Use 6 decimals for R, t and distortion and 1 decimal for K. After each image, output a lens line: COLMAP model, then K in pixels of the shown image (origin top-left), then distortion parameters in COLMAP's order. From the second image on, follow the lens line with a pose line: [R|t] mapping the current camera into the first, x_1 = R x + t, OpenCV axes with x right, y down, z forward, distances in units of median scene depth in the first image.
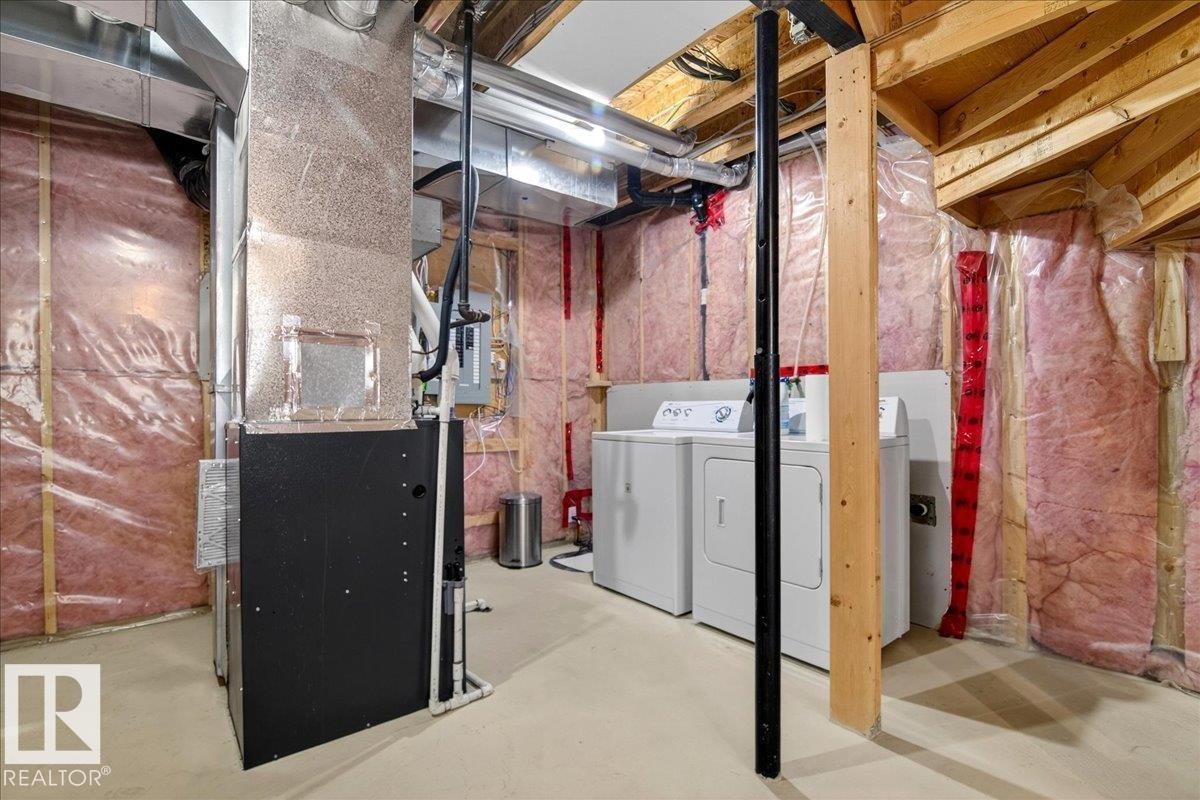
lens RADIAL K [[570.7, 0, 606.2], [0, 570.7, 394.2], [0, 0, 1]] dist [-0.000987, -0.000479]
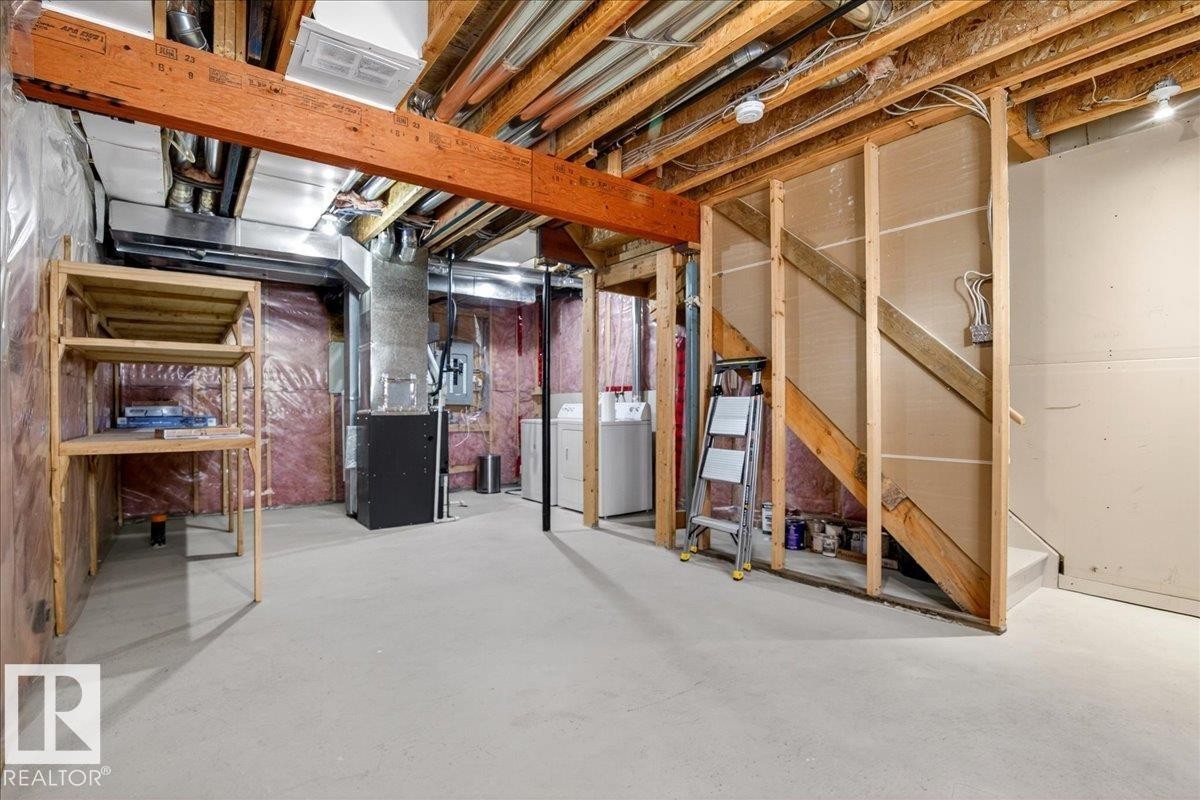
lens RADIAL K [[541.1, 0, 600.0], [0, 541.1, 400.0], [0, 0, 1]] dist [0.000770, -0.000151]
pose [[0.999501, 0.003901, -0.031336, 0.265643], [-0.003654, 0.999962, 0.007914, -0.013844], [0.031365, -0.007795, 0.999478, -0.733195]]
